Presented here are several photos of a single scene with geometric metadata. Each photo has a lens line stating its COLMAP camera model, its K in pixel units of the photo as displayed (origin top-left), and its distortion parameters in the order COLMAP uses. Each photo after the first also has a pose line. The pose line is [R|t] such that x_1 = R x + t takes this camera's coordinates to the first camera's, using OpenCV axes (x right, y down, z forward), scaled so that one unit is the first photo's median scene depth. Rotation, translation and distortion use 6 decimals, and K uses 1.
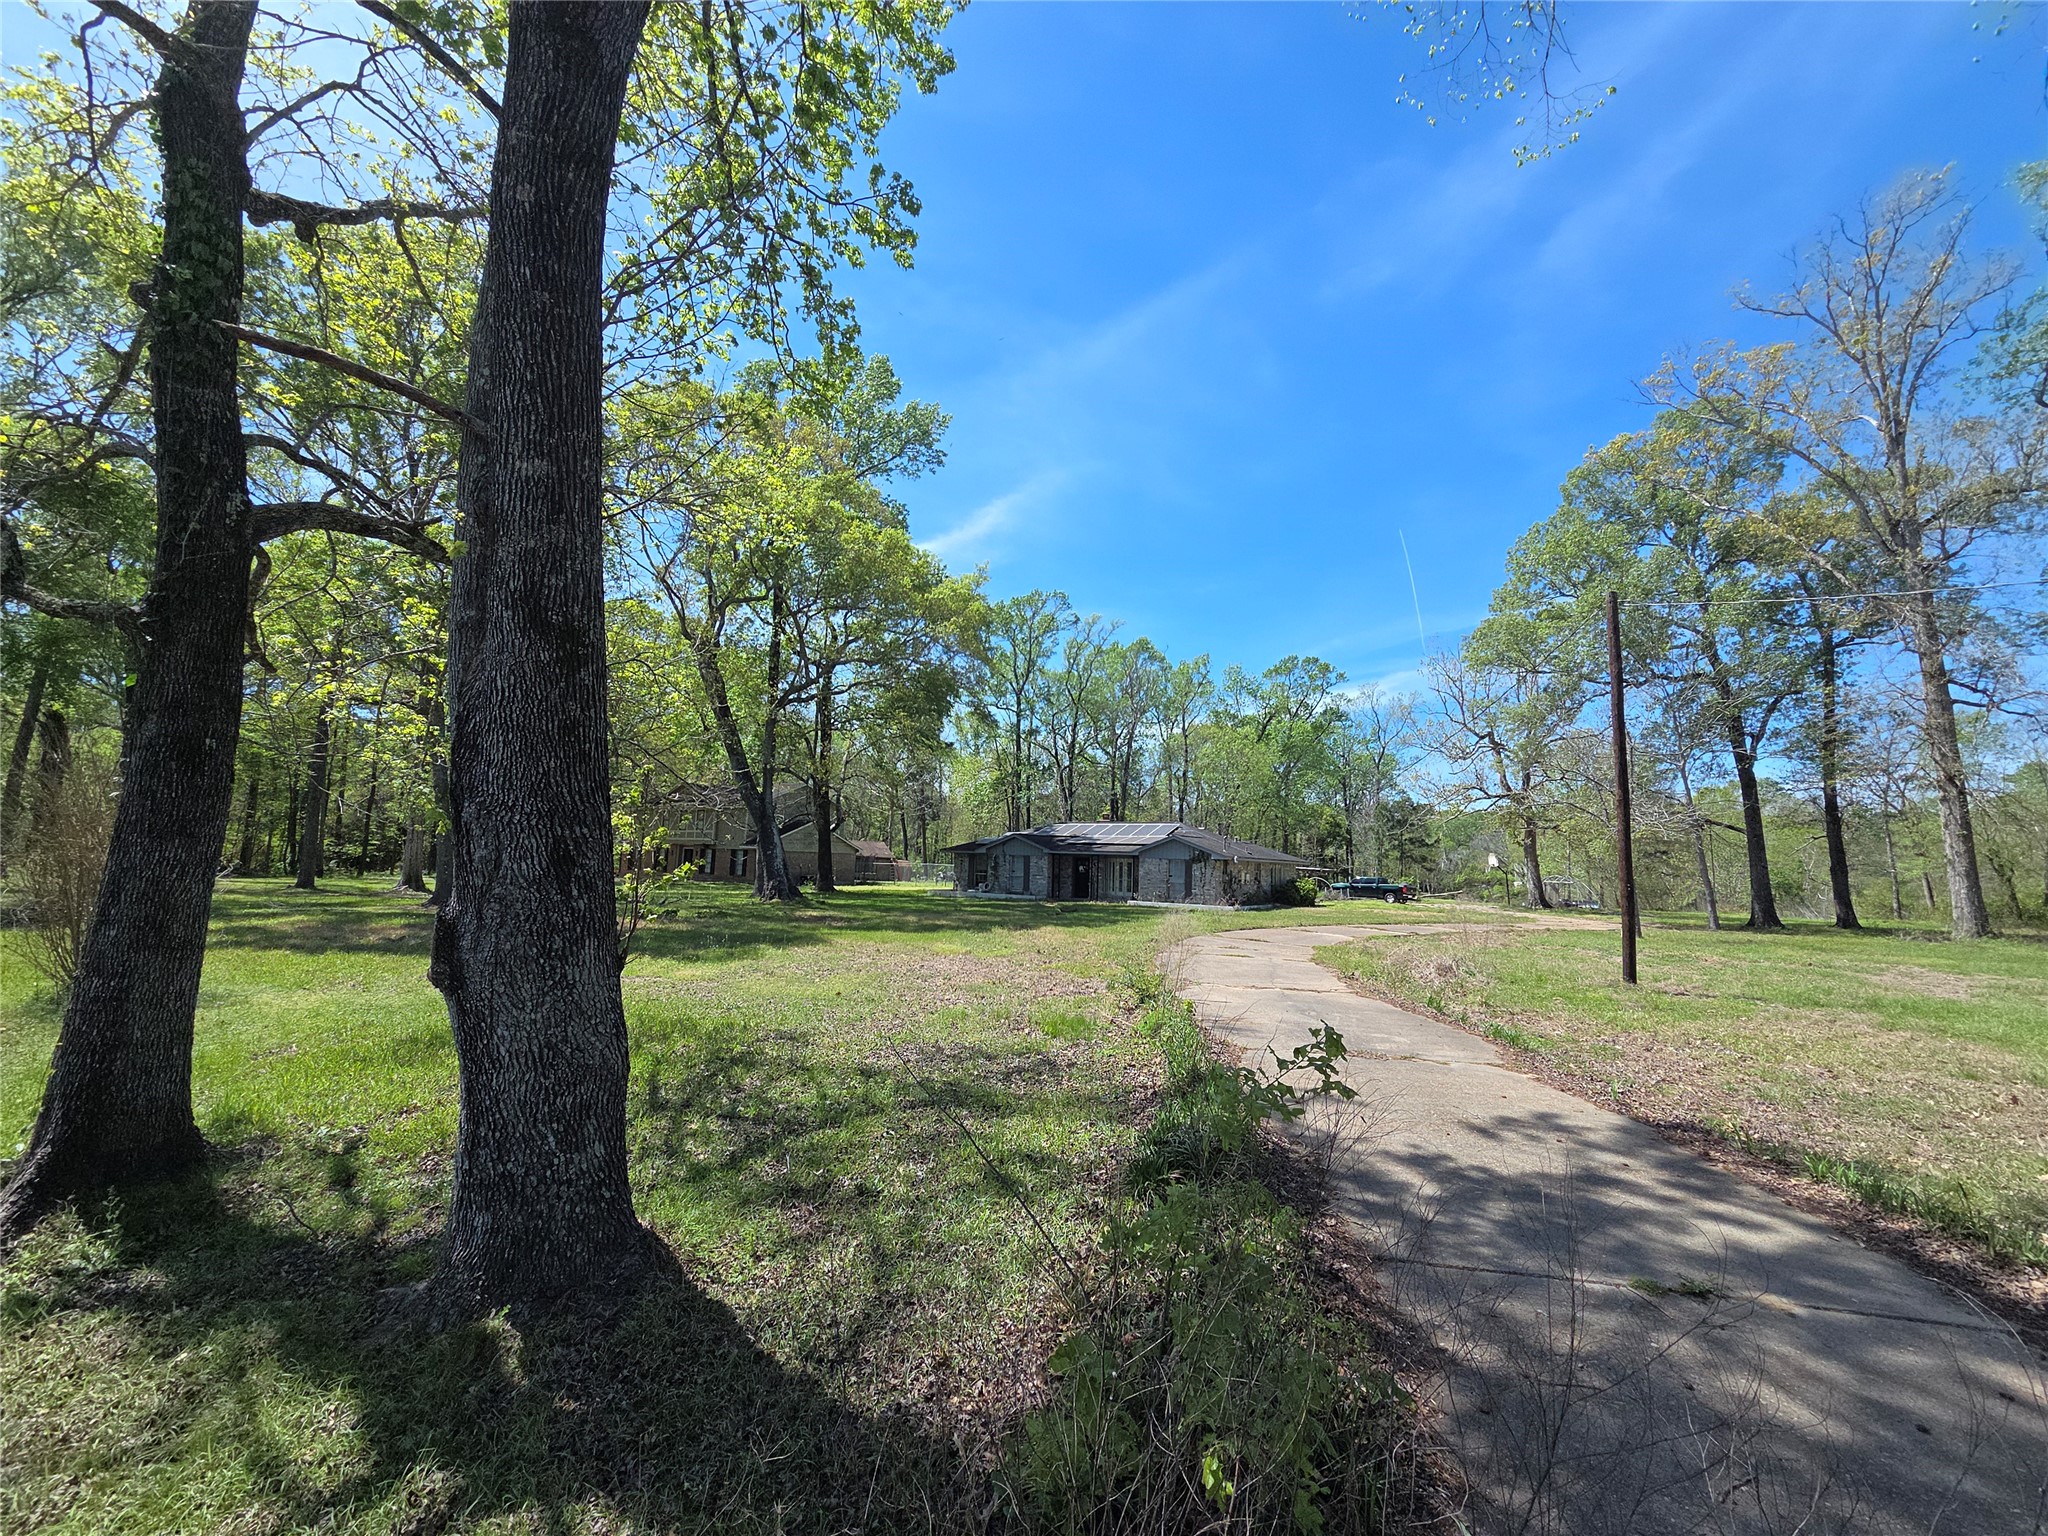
lens RADIAL K [[835.6, 0, 1026.4], [0, 835.6, 772.6], [0, 0, 1]] dist [0.001435, -0.000451]
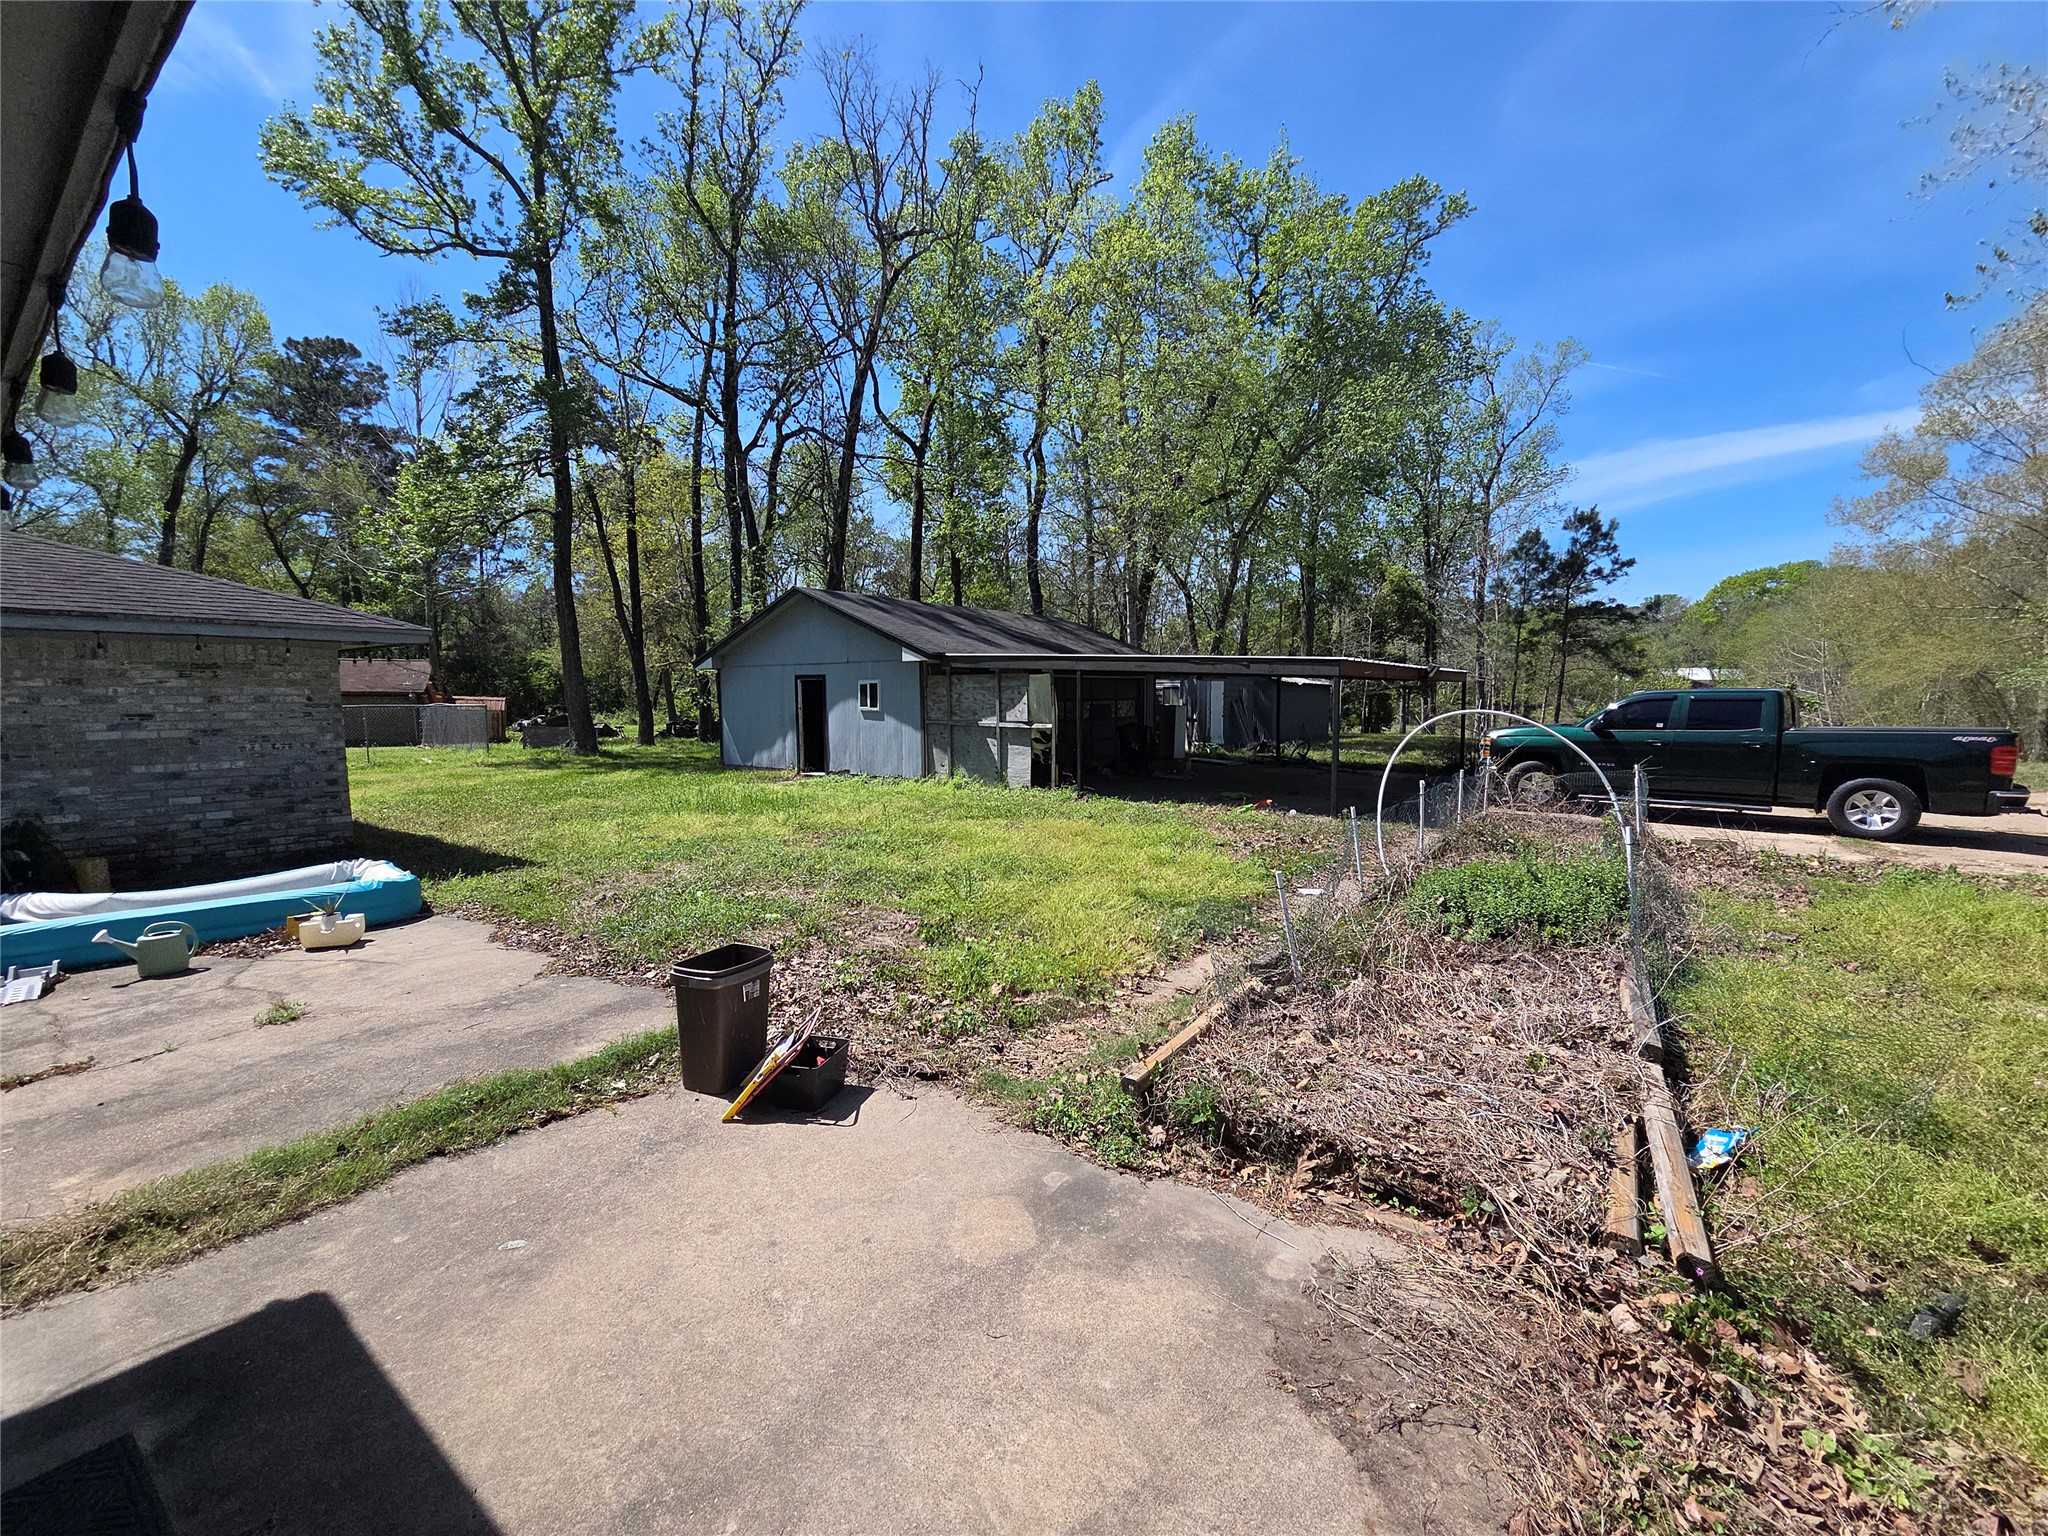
lens RADIAL K [[835.6, 0, 1037.0], [0, 835.6, 776.0], [0, 0, 1]] dist [0.001435, -0.000451]
pose [[0.999078, -0.034103, -0.026090, 0.176904], [0.038697, 0.978430, 0.202923, 0.067328], [0.018607, -0.203745, 0.978847, 0.547595]]
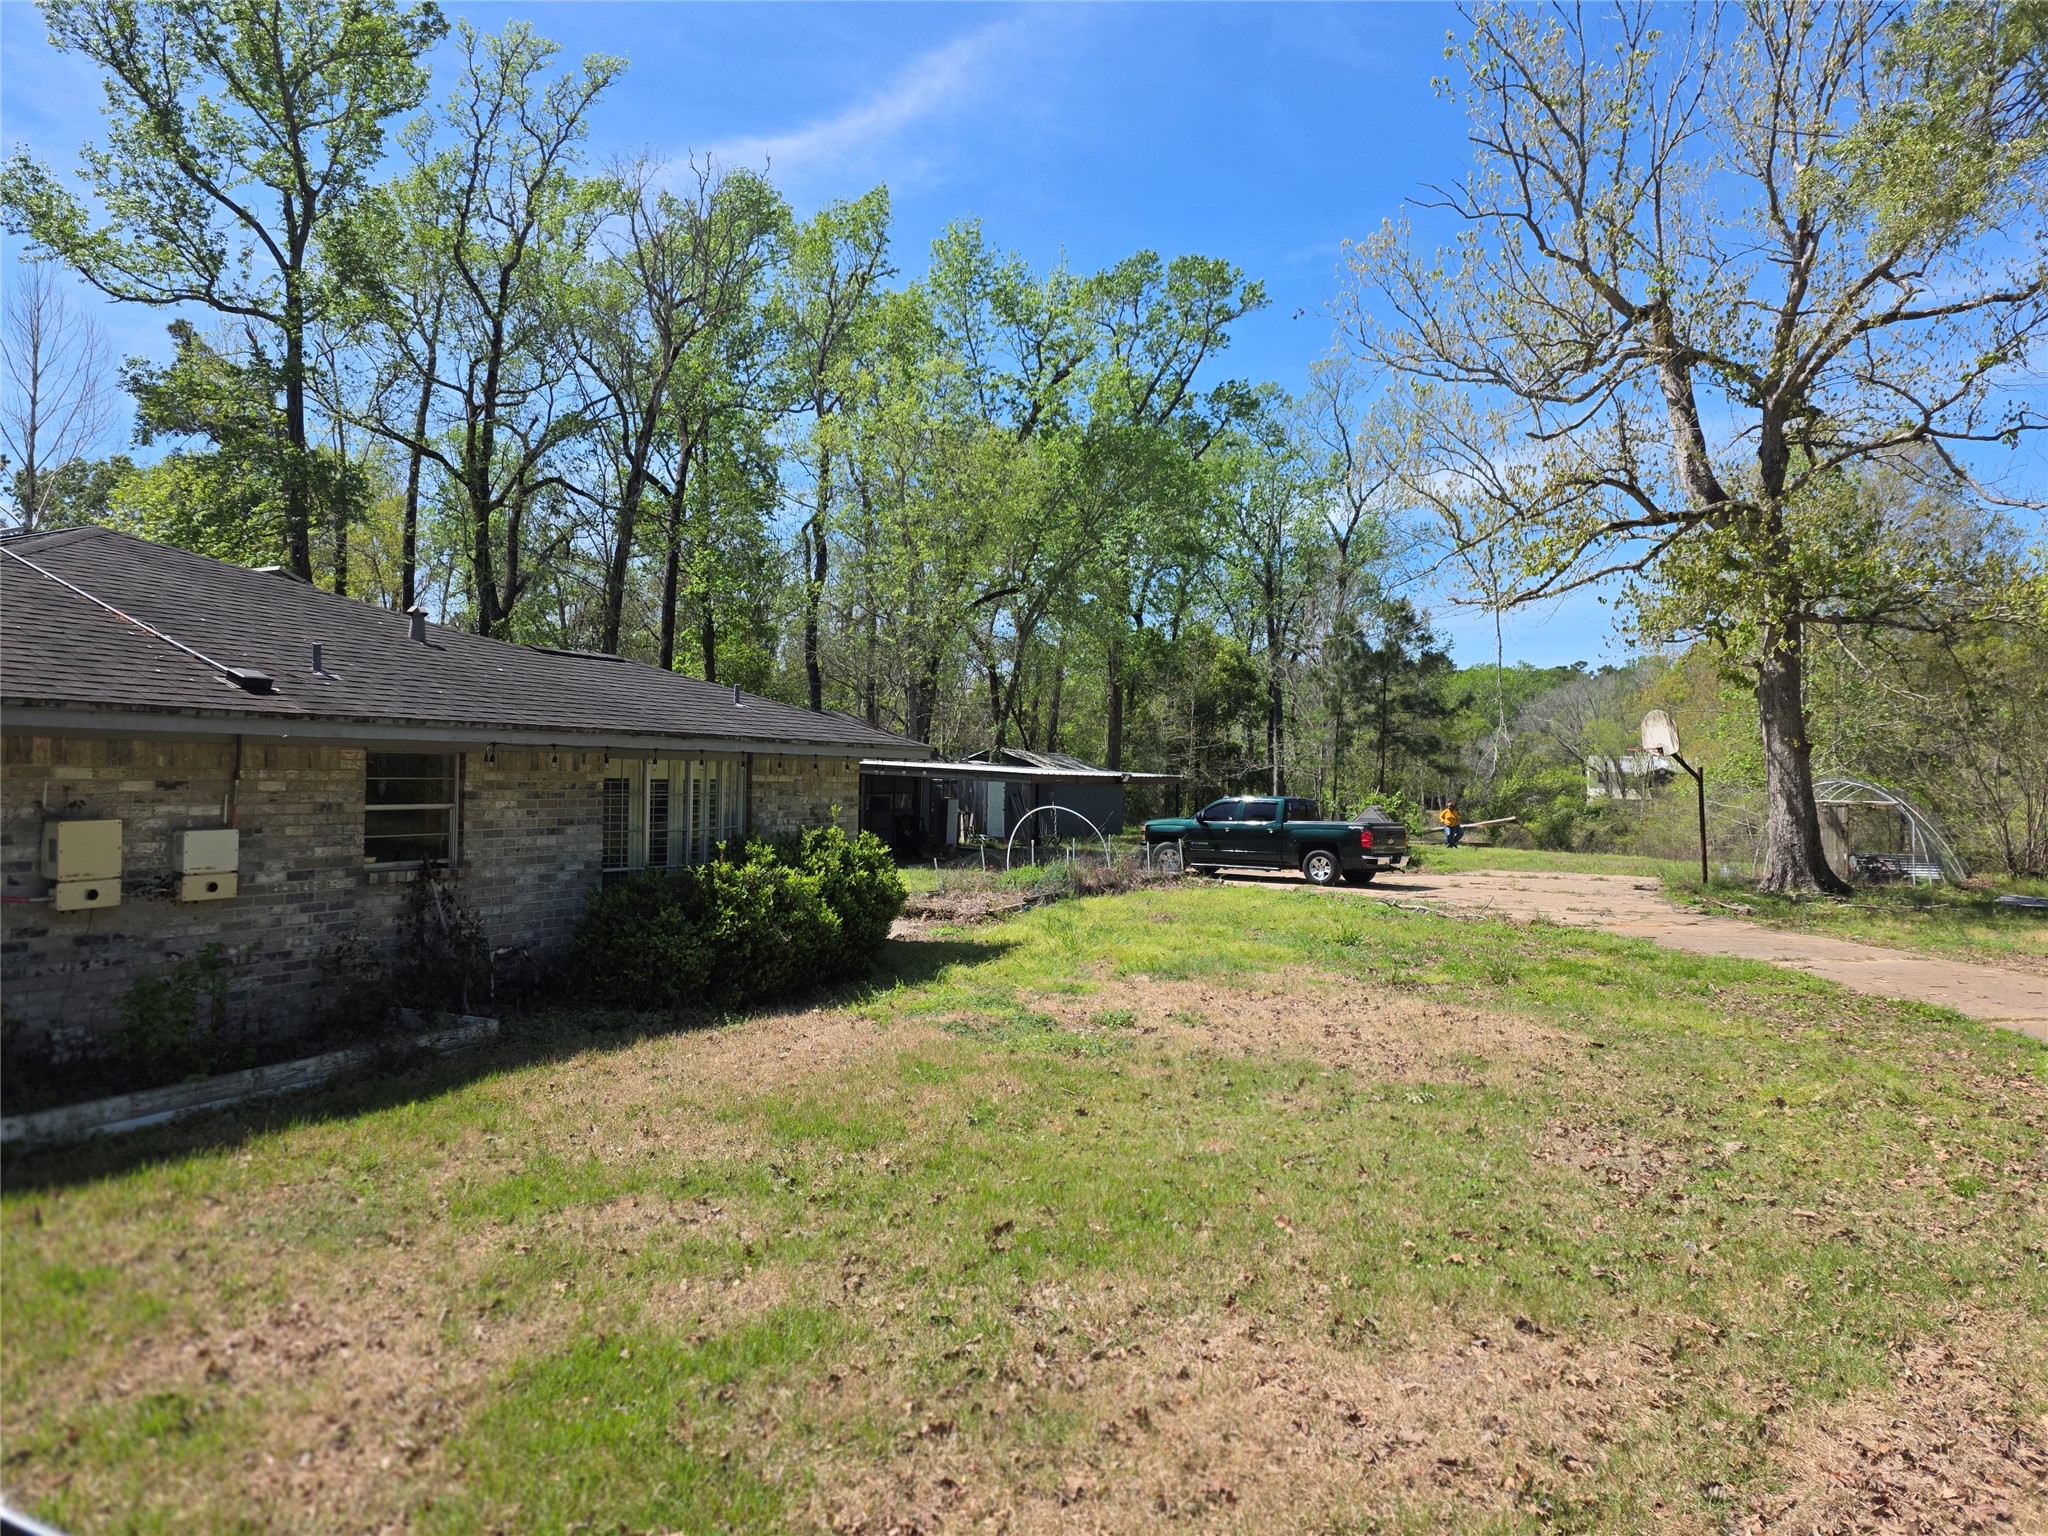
lens RADIAL K [[1384.1, 0, 1027.2], [0, 1384.1, 762.9], [0, 0, 1]] dist [0.052951, -0.033309]
pose [[0.987711, -0.014969, 0.155571, 0.167579], [-0.001102, 0.994711, 0.102705, 0.040732], [-0.156286, -0.101614, 0.982471, 0.350144]]
